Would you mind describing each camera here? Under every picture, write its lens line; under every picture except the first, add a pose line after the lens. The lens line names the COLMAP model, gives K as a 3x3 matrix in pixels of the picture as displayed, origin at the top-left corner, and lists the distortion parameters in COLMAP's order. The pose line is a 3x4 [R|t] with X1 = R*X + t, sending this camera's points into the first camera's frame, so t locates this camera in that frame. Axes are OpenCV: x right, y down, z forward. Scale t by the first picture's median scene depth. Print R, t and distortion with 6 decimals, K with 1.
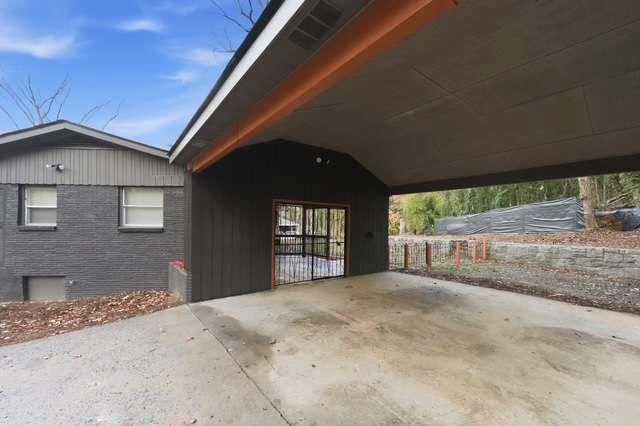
lens RADIAL K [[251.6, 0, 314.8], [0, 251.6, 211.4], [0, 0, 1]] dist [0.001915, 0.000074]
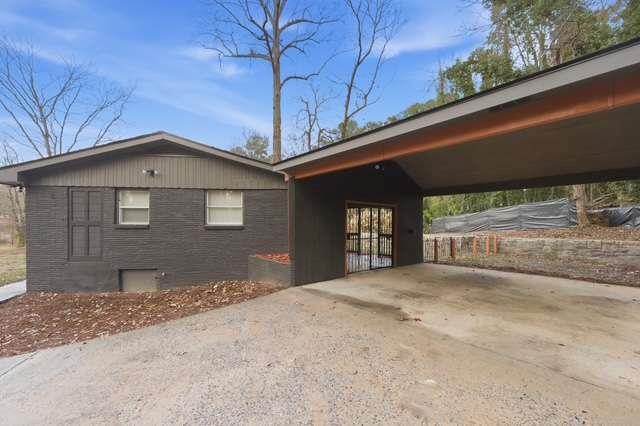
lens RADIAL K [[251.6, 0, 314.8], [0, 251.6, 211.4], [0, 0, 1]] dist [0.001915, 0.000074]
pose [[0.998672, -0.004054, 0.051354, -0.282927], [0.004140, 0.999990, -0.001556, 0.003591], [-0.051347, 0.001766, 0.998679, -0.129948]]
